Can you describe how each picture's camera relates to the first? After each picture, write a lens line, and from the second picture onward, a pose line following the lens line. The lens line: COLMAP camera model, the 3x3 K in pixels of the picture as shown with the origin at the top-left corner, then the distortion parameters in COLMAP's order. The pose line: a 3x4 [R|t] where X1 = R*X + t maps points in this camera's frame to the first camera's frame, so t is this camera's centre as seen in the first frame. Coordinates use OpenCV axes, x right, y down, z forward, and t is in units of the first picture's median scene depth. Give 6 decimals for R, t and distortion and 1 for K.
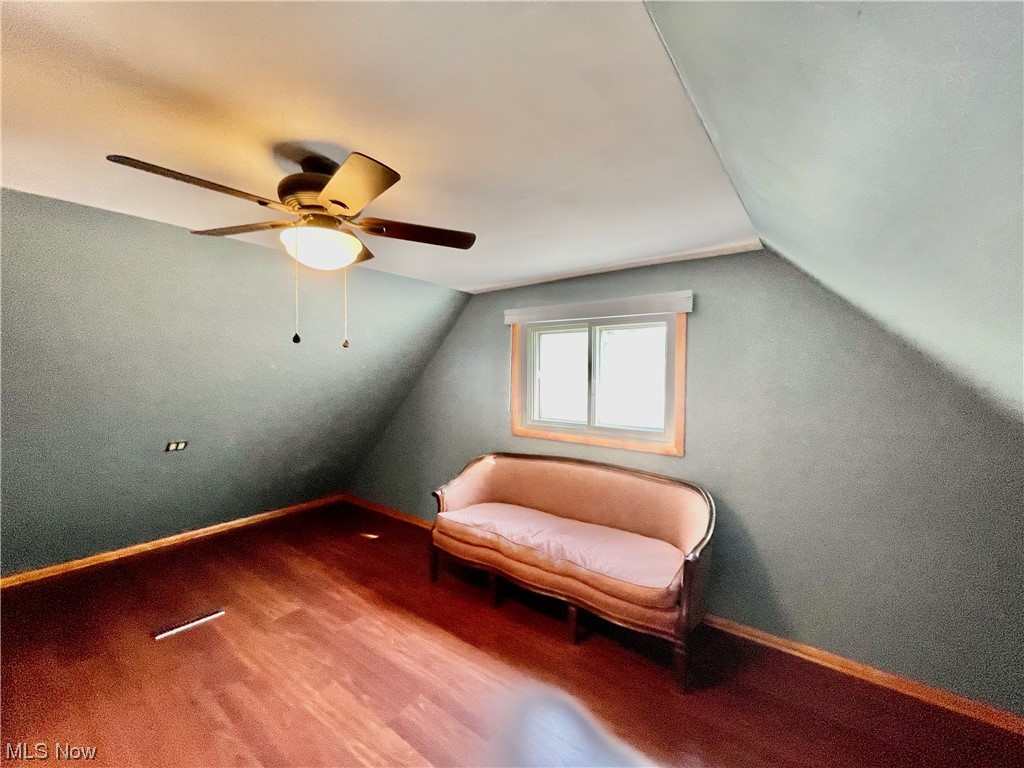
lens RADIAL K [[415.9, 0, 512.8], [0, 415.9, 385.2], [0, 0, 1]] dist [0.008143, 0.000896]
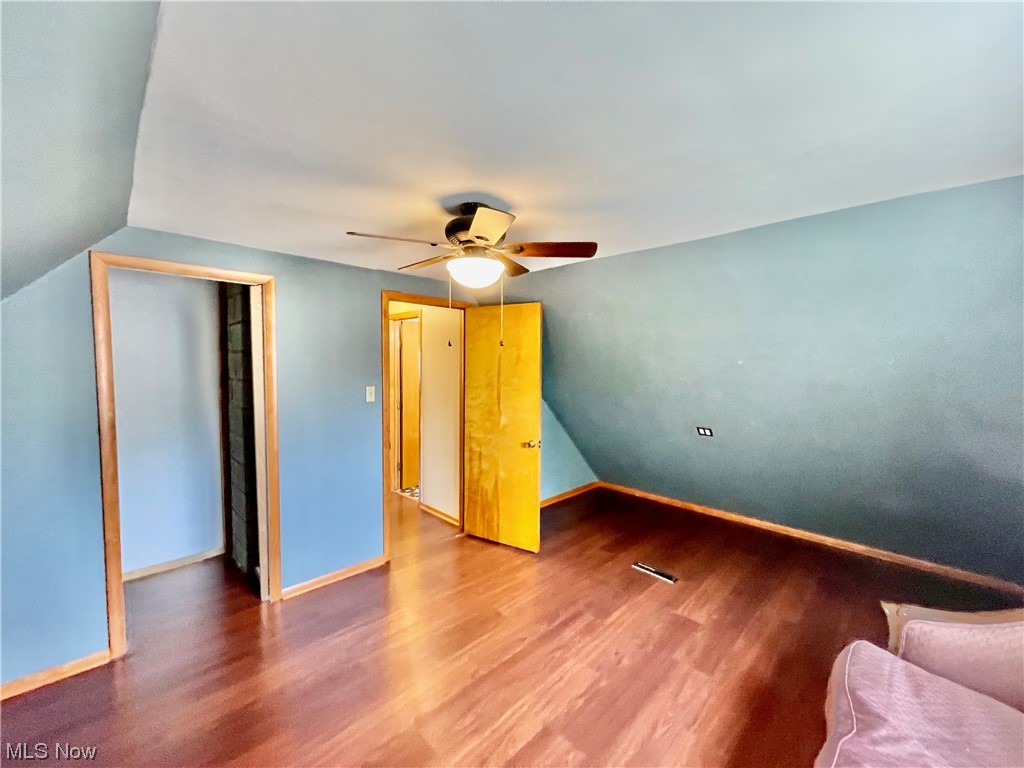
lens RADIAL K [[415.9, 0, 508.7], [0, 415.9, 381.9], [0, 0, 1]] dist [0.008143, 0.000896]
pose [[-0.116006, 0.051608, -0.991907, 0.424022], [-0.048629, 0.997157, 0.057568, -0.033062], [0.992057, 0.054914, -0.113166, 0.643874]]
